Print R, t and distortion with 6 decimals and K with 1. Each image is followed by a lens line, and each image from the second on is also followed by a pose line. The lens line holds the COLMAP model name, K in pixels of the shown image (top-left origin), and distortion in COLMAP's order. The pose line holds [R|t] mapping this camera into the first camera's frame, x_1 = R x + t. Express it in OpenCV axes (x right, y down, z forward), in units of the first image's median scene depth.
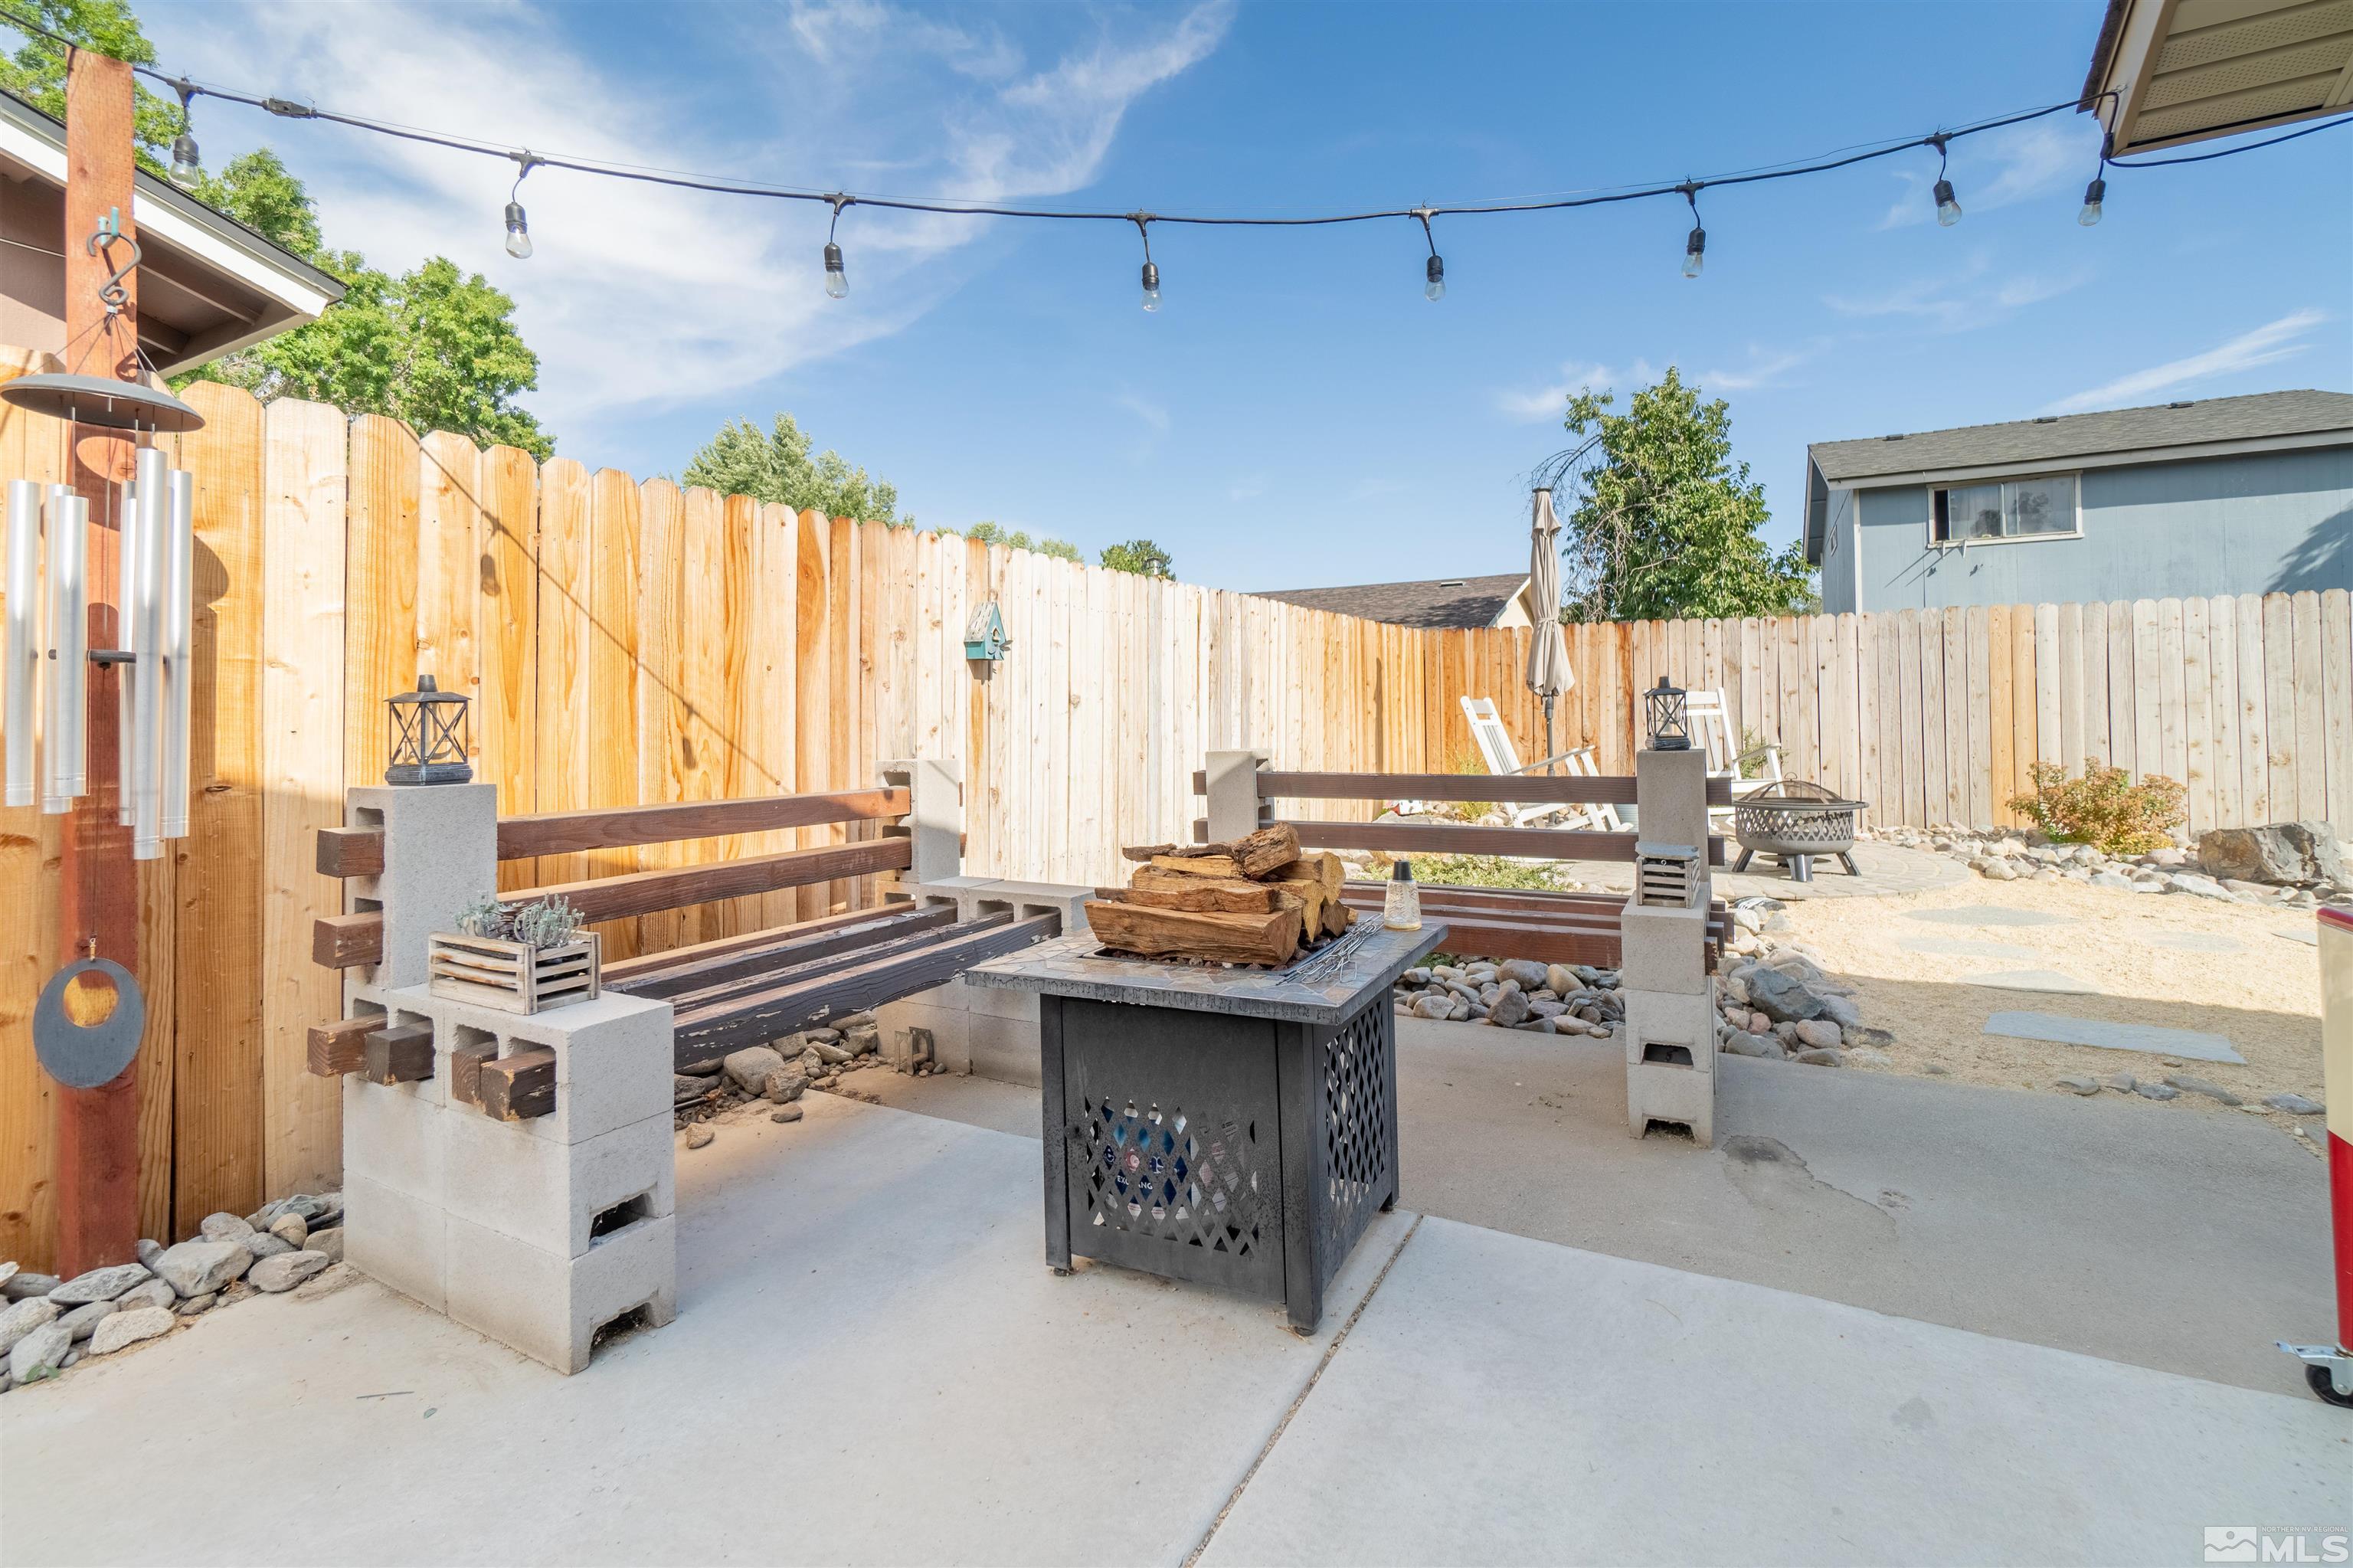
lens RADIAL K [[1013.9, 0, 1187.2], [0, 1013.9, 688.6], [0, 0, 1]] dist [-0.014943, 0.000872]
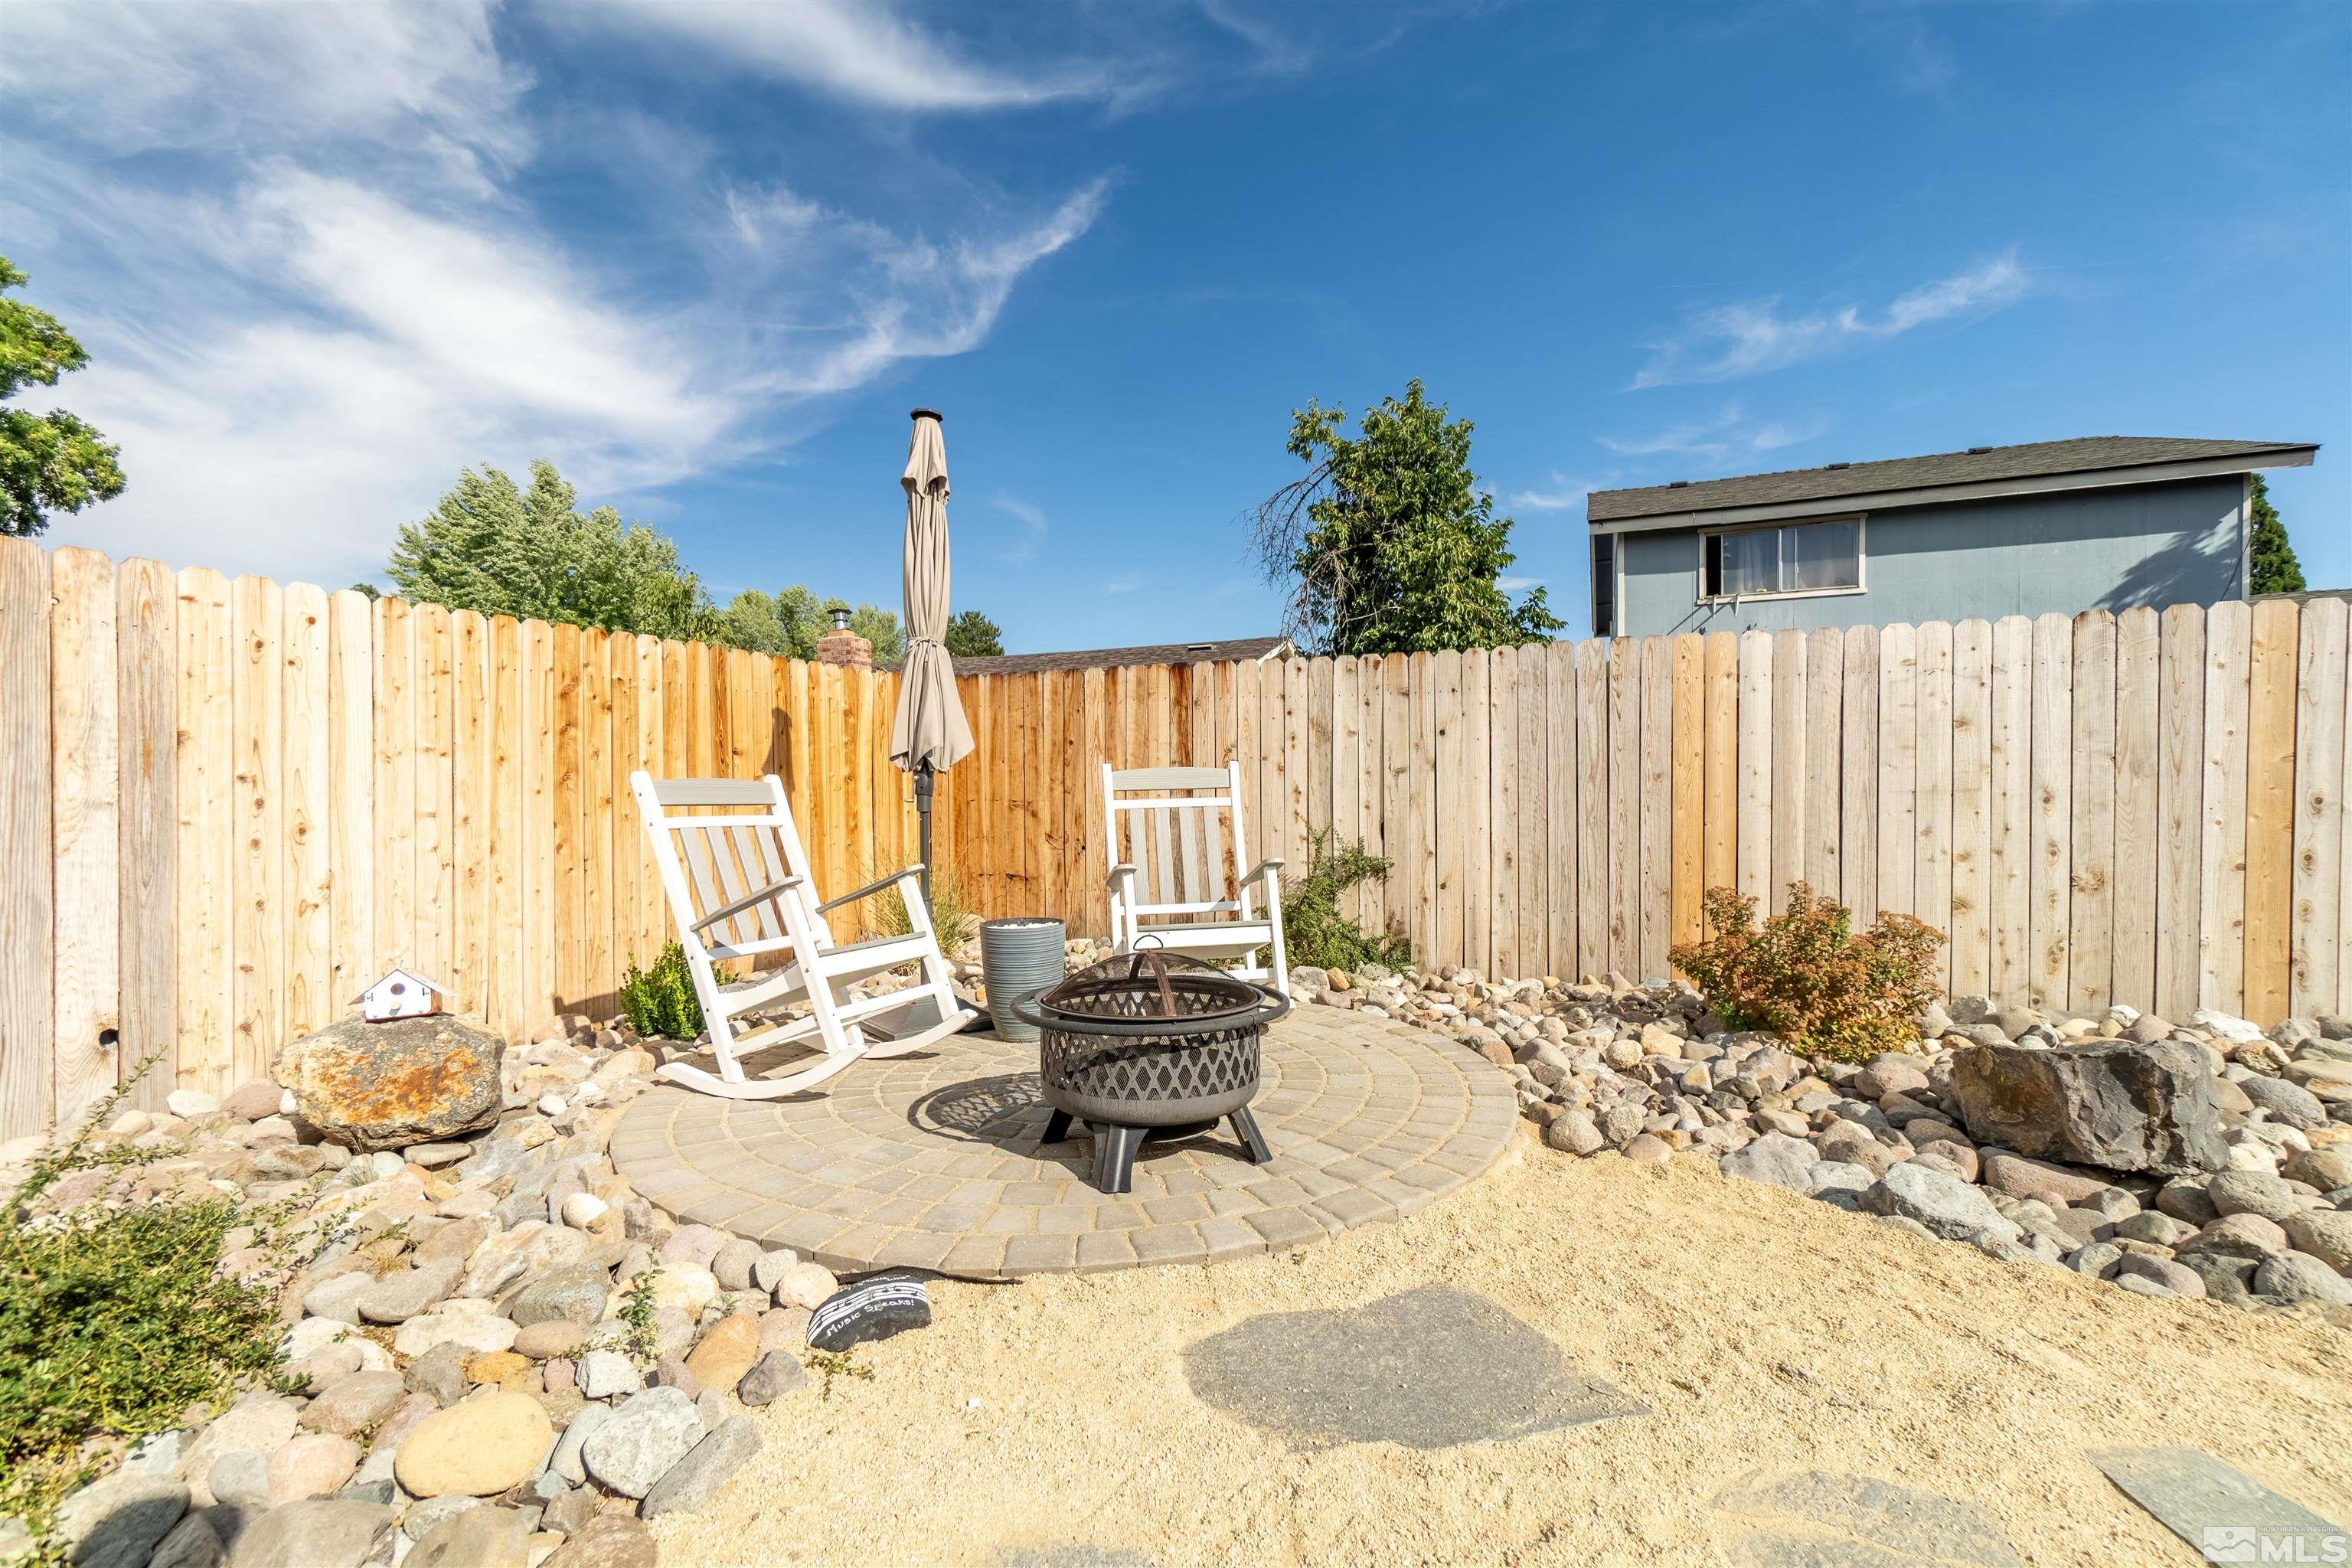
lens RADIAL K [[1013.5, 0, 1152.3], [0, 1013.5, 807.0], [0, 0, 1]] dist [-0.014943, 0.000872]
pose [[0.995507, 0.002071, 0.094665, 0.444147], [-0.005626, 0.999288, 0.037295, 0.004487], [-0.094521, -0.037660, 0.994810, 0.424990]]
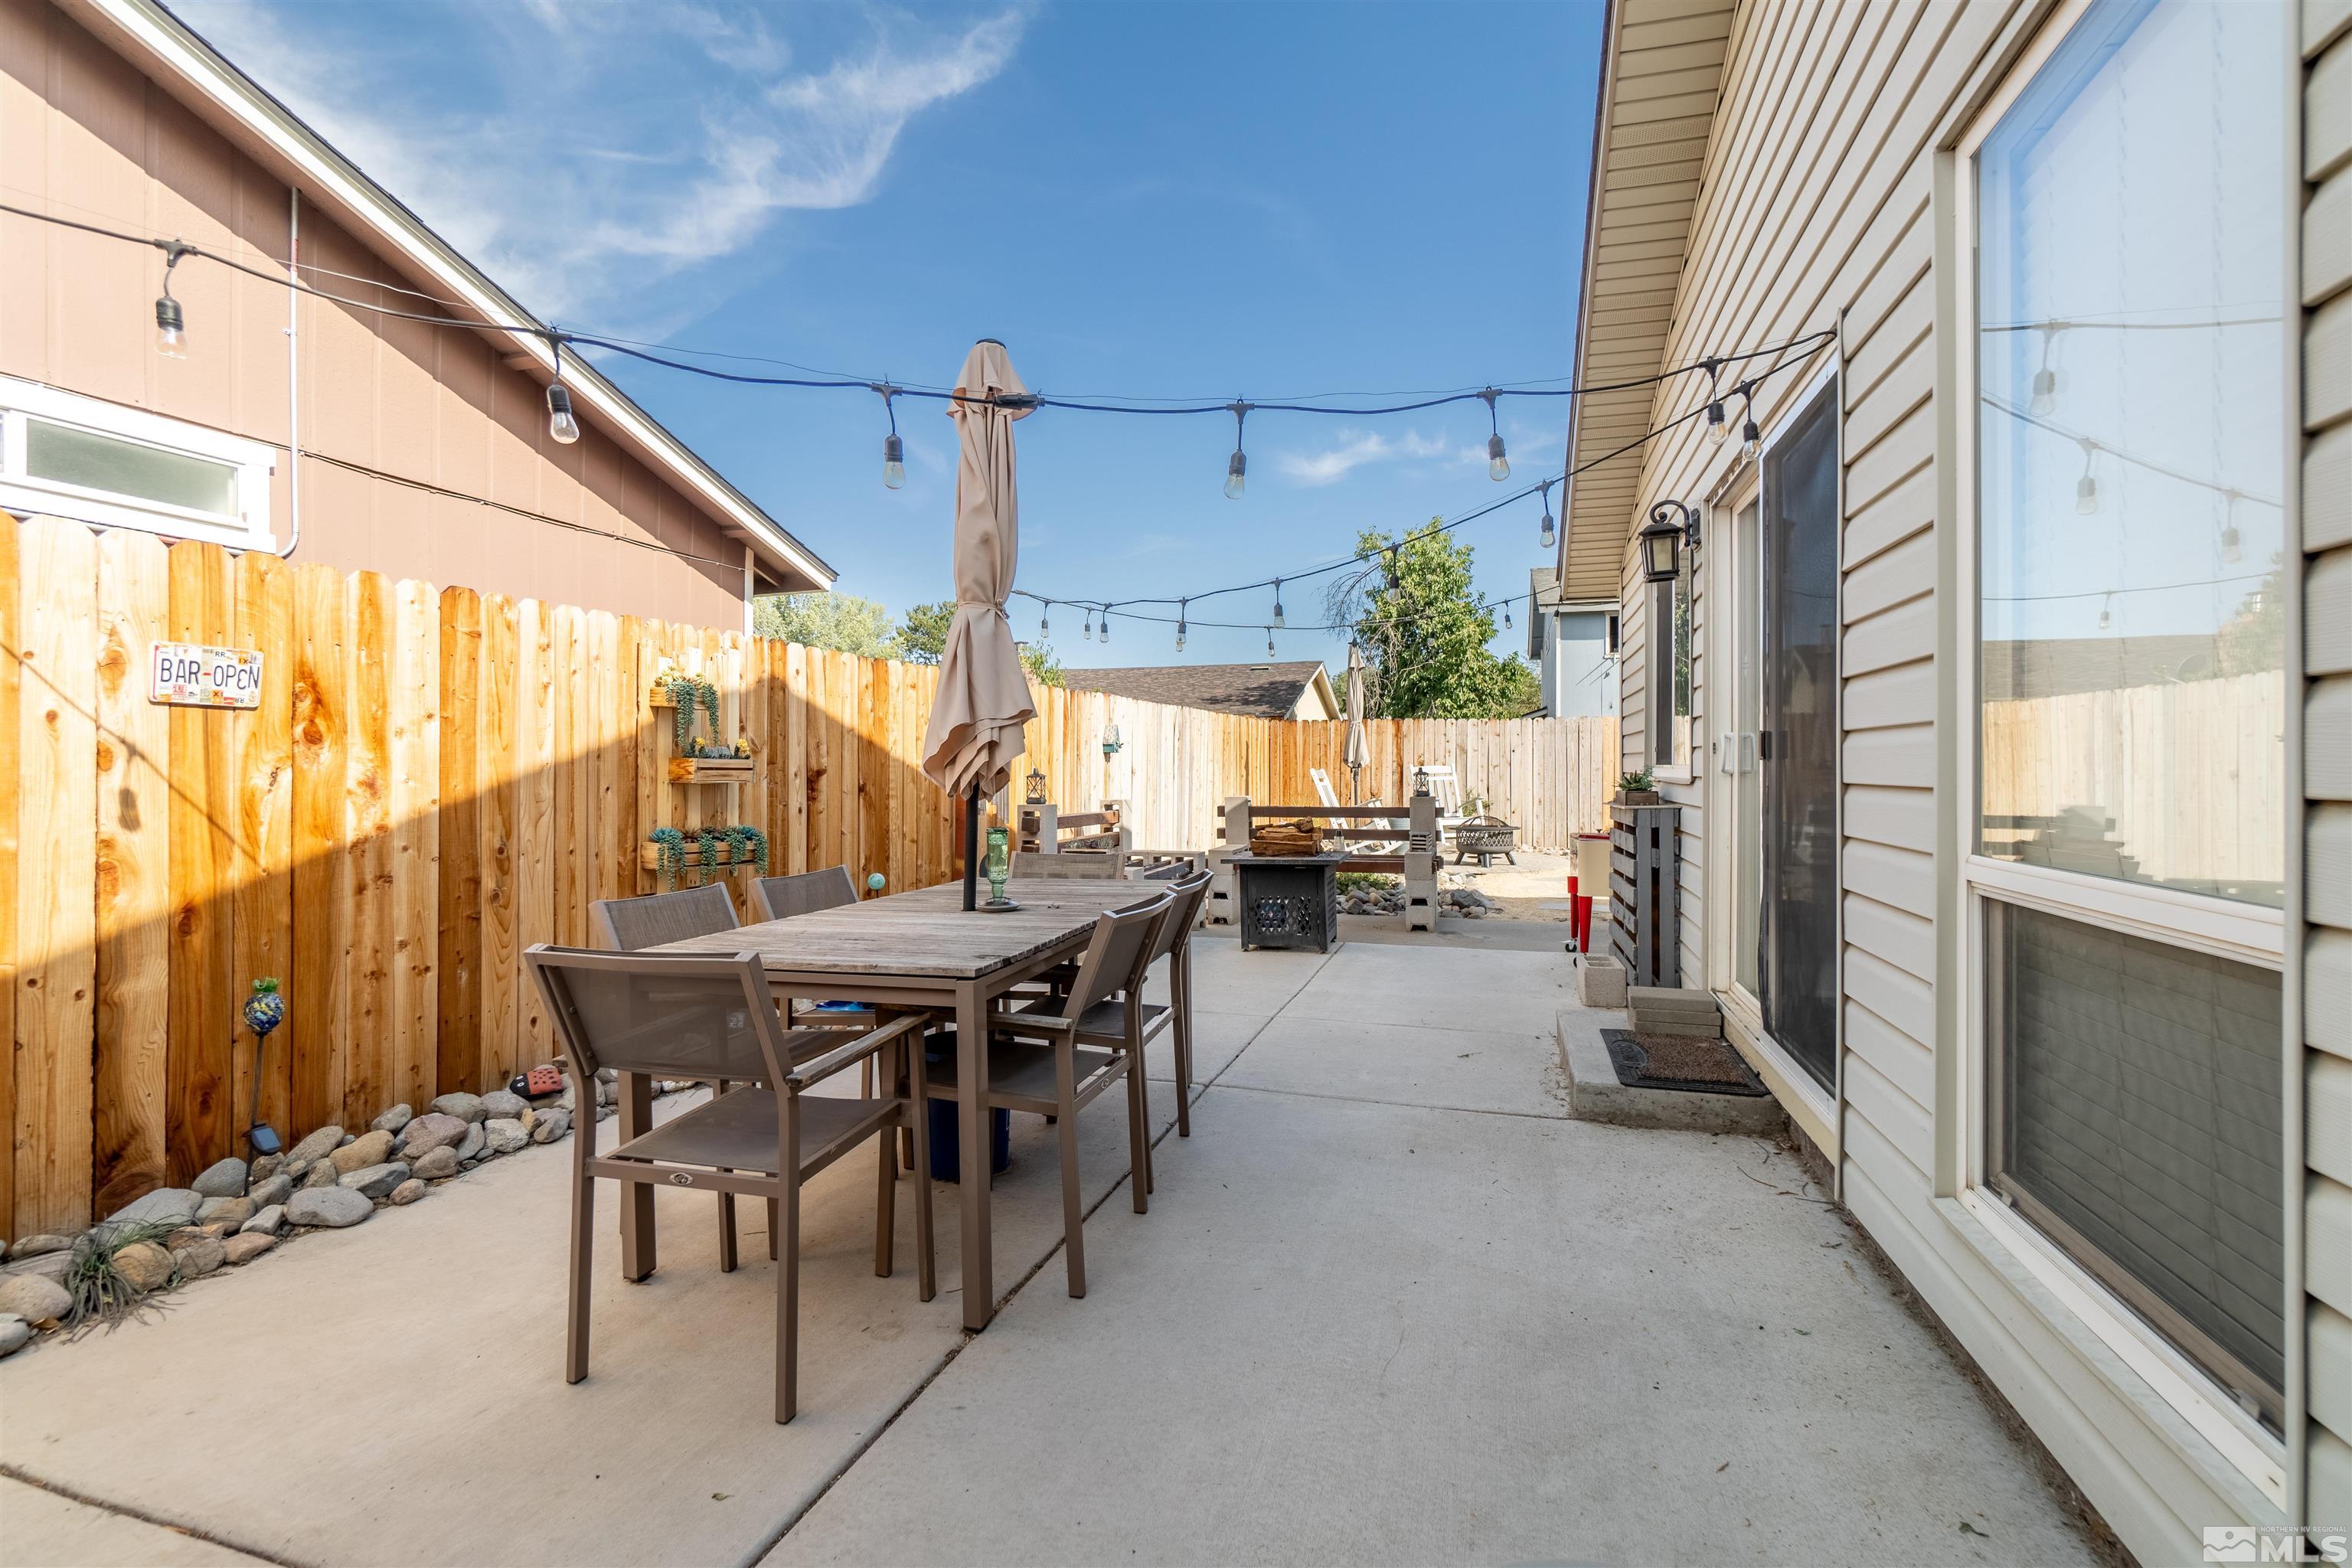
lens RADIAL K [[1013.5, 0, 1183.9], [0, 1013.5, 776.8], [0, 0, 1]] dist [-0.014943, 0.000872]
pose [[0.977843, 0.009863, 0.209107, -0.259654], [-0.016303, 0.999444, 0.029097, -0.021405], [-0.208704, -0.031861, 0.977460, -0.551429]]
